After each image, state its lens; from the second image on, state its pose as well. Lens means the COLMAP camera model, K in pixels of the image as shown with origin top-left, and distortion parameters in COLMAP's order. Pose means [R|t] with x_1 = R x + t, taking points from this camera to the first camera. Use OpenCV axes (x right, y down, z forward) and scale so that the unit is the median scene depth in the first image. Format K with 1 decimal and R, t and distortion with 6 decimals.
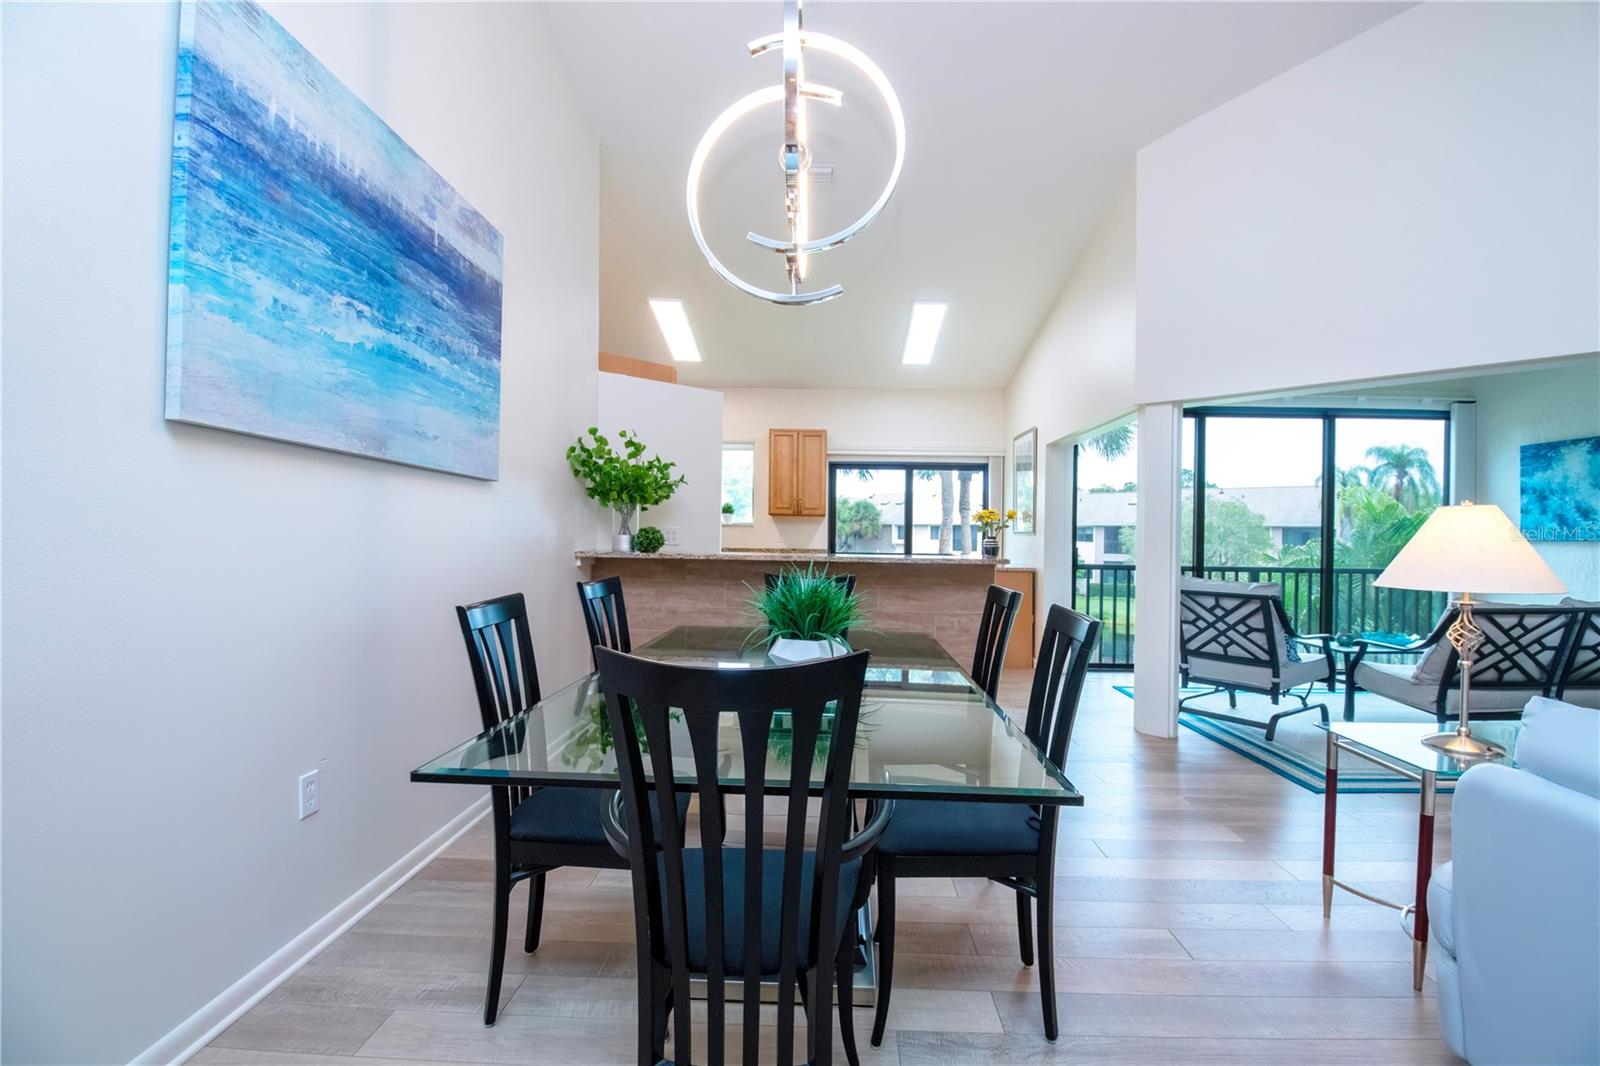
lens RADIAL K [[732.7, 0, 798.8], [0, 732.7, 509.4], [0, 0, 1]] dist [-0.030469, -0.000604]
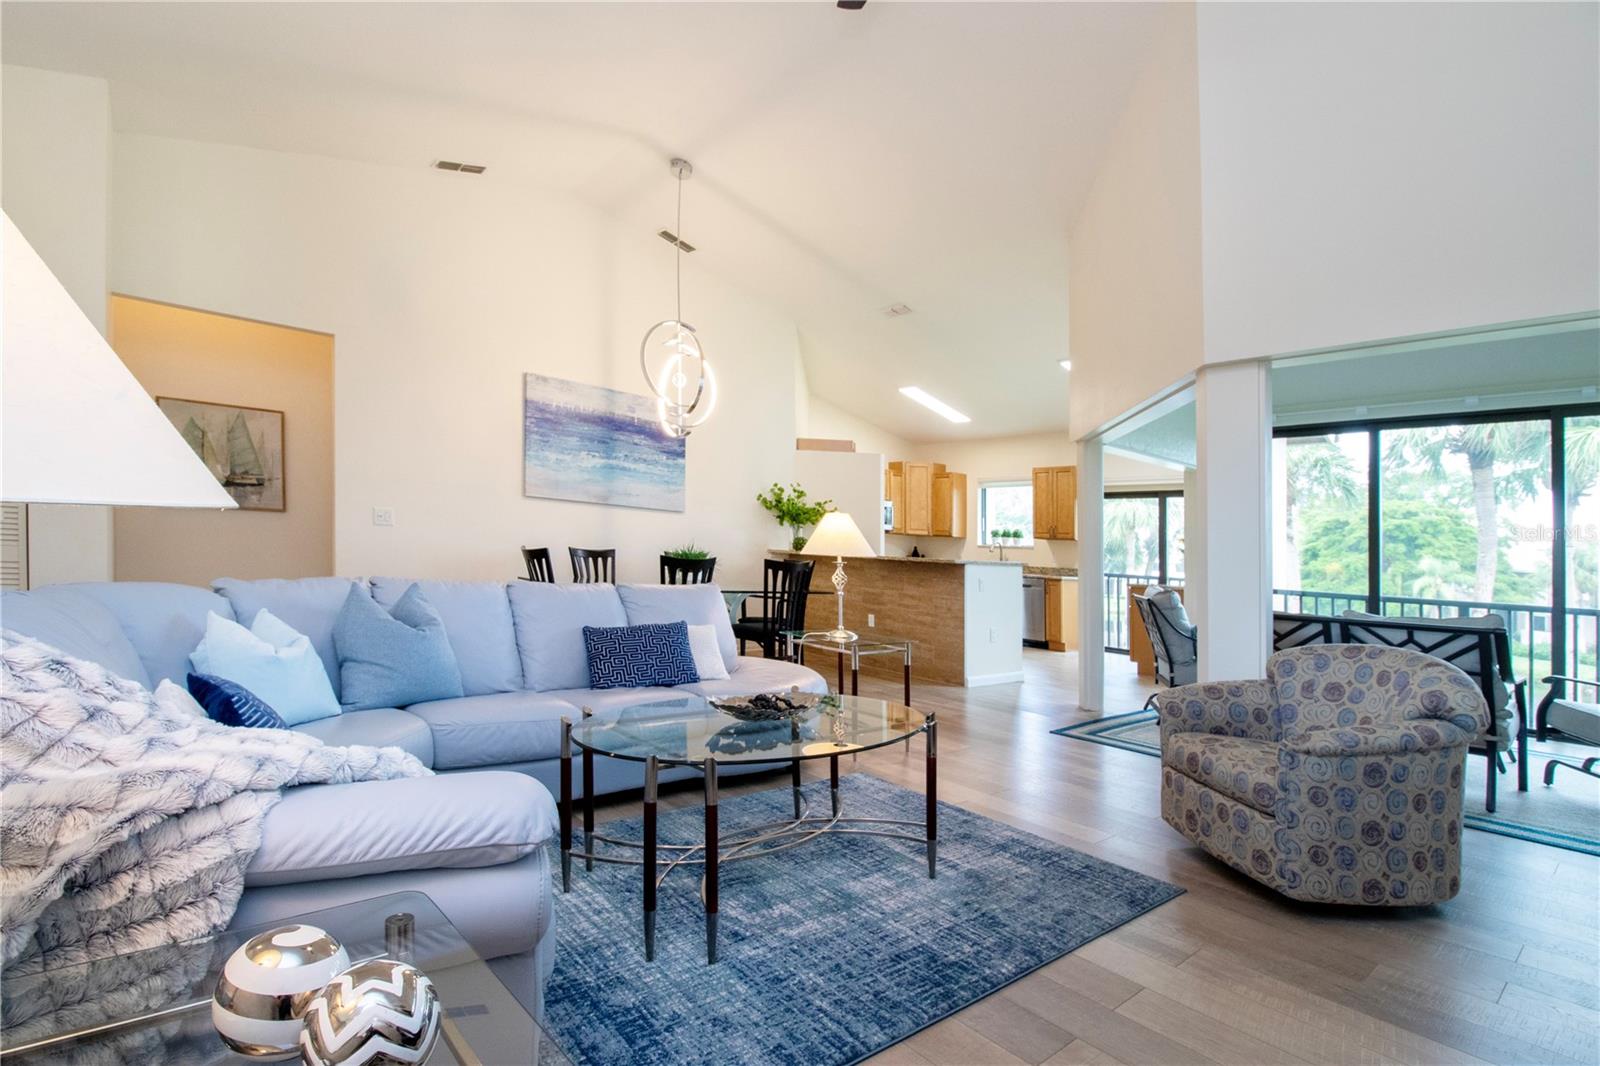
lens RADIAL K [[785.8, 0, 825.5], [0, 785.8, 511.1], [0, 0, 1]] dist [-0.000876, -0.013420]
pose [[0.696495, -0.018990, -0.717310, 1.738372], [-0.015145, 0.999038, -0.041154, 0.055529], [0.717402, 0.039528, 0.695538, -0.410248]]
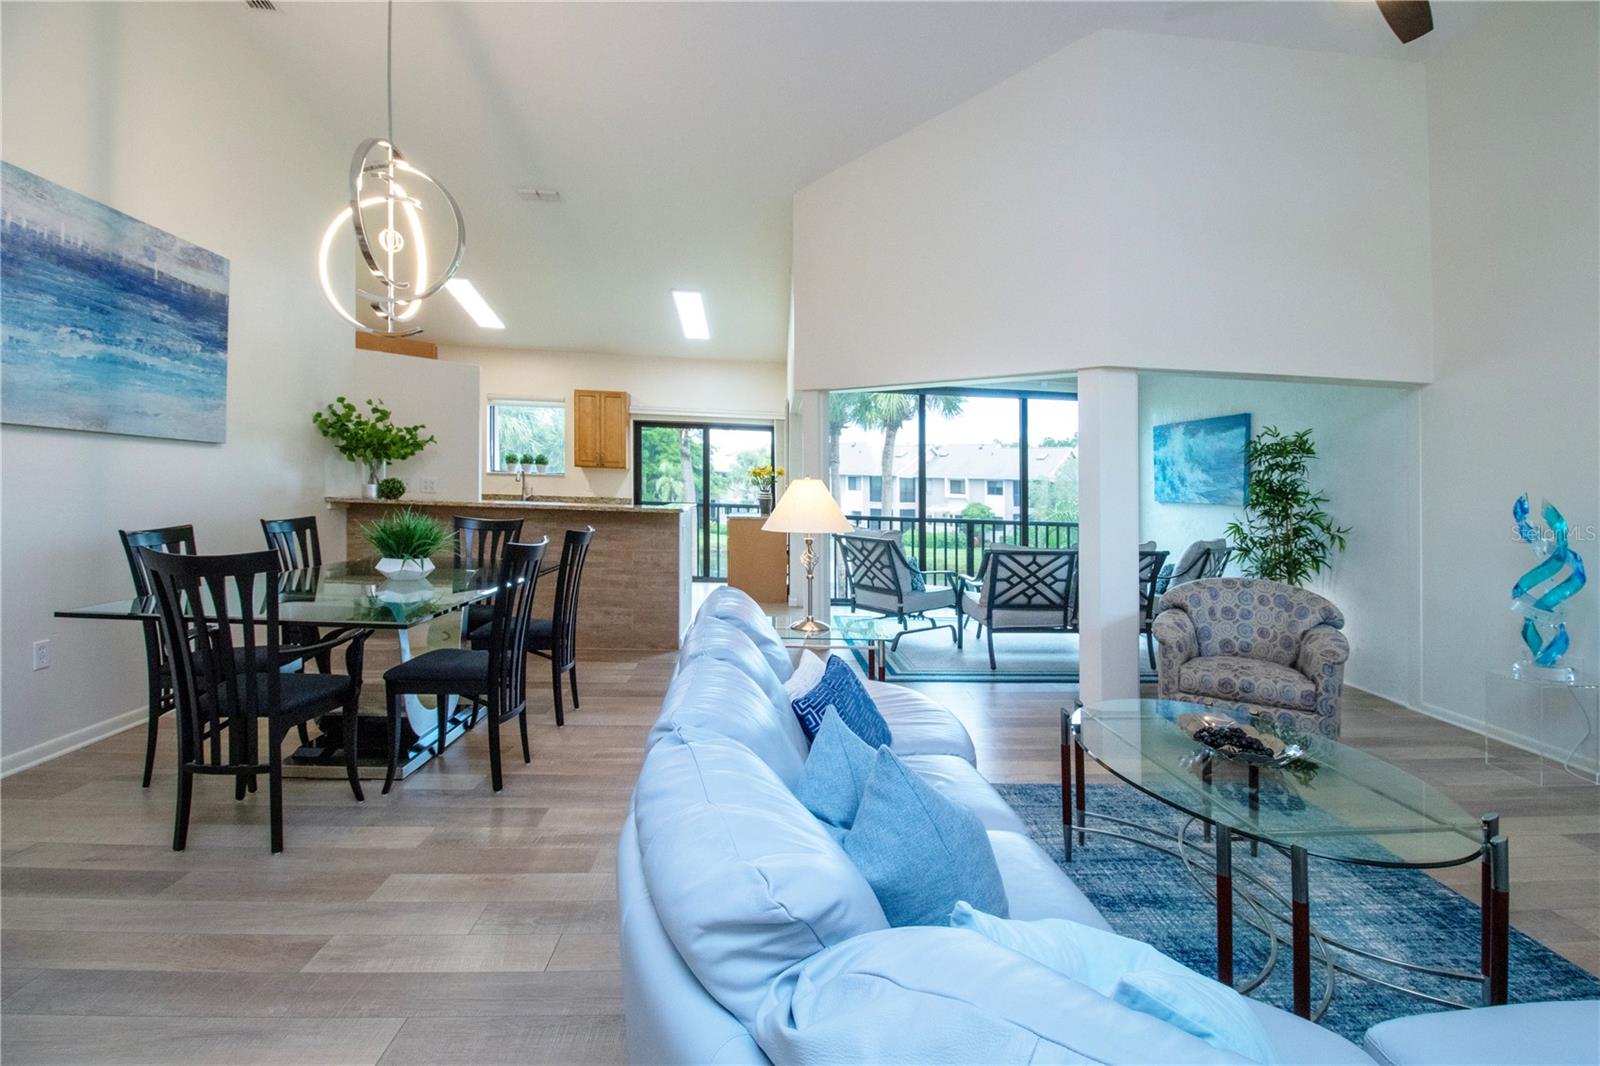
lens RADIAL K [[761.6, 0, 830.9], [0, 761.6, 466.0], [0, 0, 1]] dist [-0.029786, -0.002184]
pose [[0.991790, 0.021507, 0.126059, 0.542926], [-0.023053, 0.999676, 0.010813, -0.039785], [-0.125785, -0.013630, 0.991964, -0.518880]]
